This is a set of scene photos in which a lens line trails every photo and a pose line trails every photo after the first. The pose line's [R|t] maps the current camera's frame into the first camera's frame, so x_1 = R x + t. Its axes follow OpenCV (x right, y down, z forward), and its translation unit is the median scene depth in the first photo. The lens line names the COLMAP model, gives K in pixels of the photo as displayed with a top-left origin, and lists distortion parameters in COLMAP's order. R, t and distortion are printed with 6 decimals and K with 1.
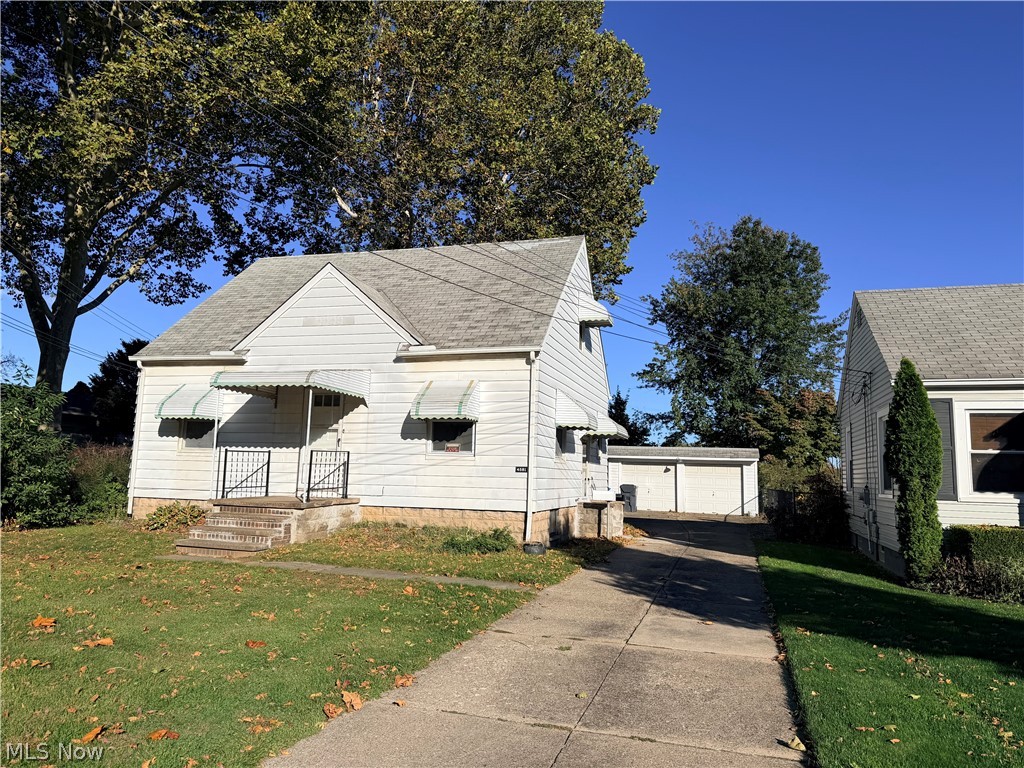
lens RADIAL K [[715.8, 0, 508.9], [0, 715.8, 387.9], [0, 0, 1]] dist [0.067141, -0.006164]
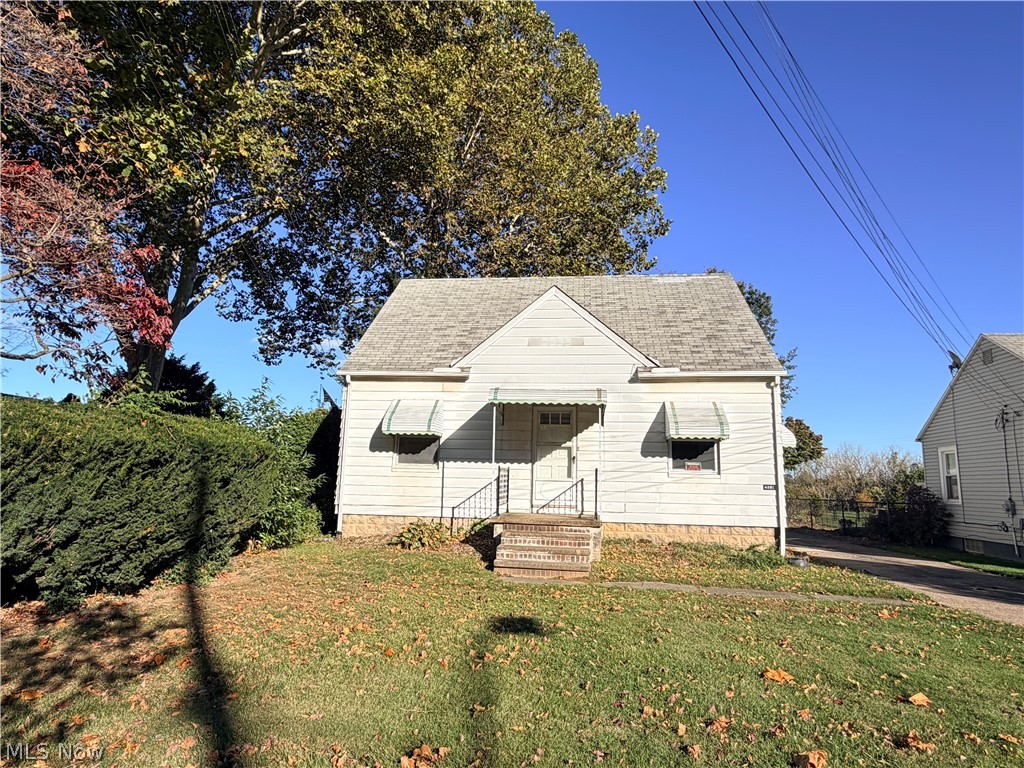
lens RADIAL K [[620.1, 0, 511.9], [0, 620.1, 383.4], [0, 0, 1]] dist [0.051300, -0.000058]
pose [[0.984644, 0.025654, 0.172678, -0.481167], [-0.018785, 0.998970, -0.041293, 0.005427], [-0.173559, 0.037415, 0.984112, 0.139086]]
